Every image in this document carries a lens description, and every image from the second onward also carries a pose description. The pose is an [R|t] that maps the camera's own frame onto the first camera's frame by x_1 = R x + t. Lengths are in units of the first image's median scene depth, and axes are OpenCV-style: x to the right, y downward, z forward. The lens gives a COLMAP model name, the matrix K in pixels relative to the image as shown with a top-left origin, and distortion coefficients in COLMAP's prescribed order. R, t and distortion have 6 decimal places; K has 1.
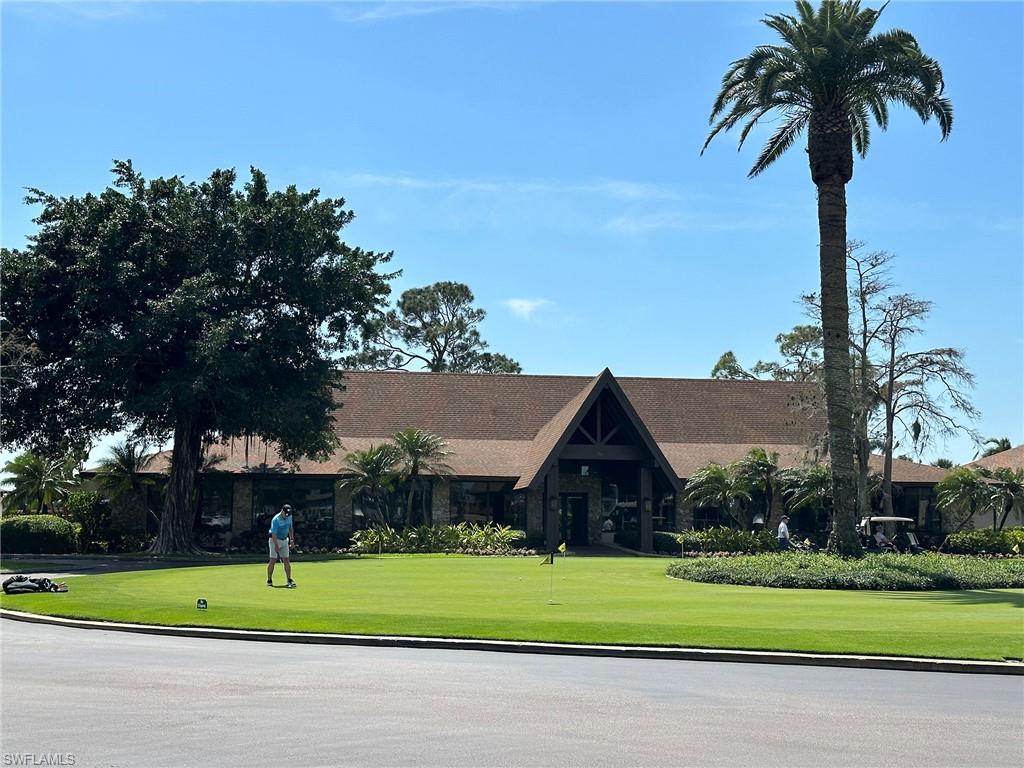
lens RADIAL K [[1425.3, 0, 511.9], [0, 1425.3, 382.6], [0, 0, 1]] dist [0.244378, 0.000000]
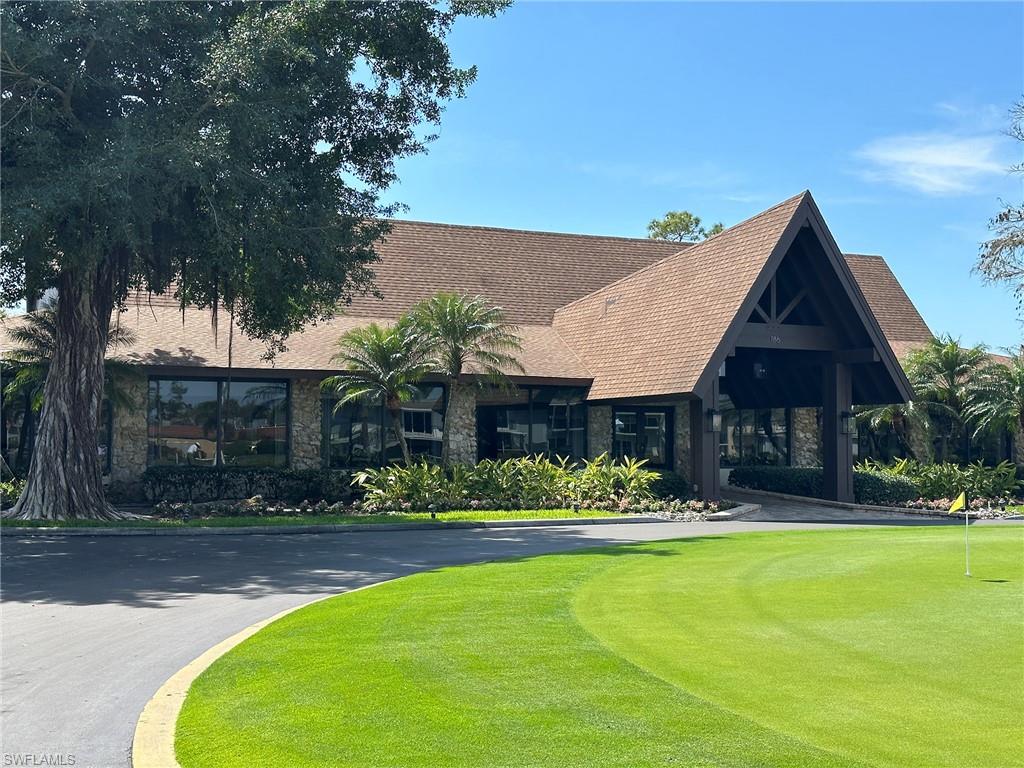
lens RADIAL K [[1425.3, 0, 512.5], [0, 1425.3, 386.5], [0, 0, 1]] dist [0.244378, 0.000000]
pose [[0.965897, 0.007482, 0.258818, -0.199169], [-0.021232, 0.998505, 0.050371, 0.041866], [-0.258054, -0.054149, 0.964612, 0.449975]]
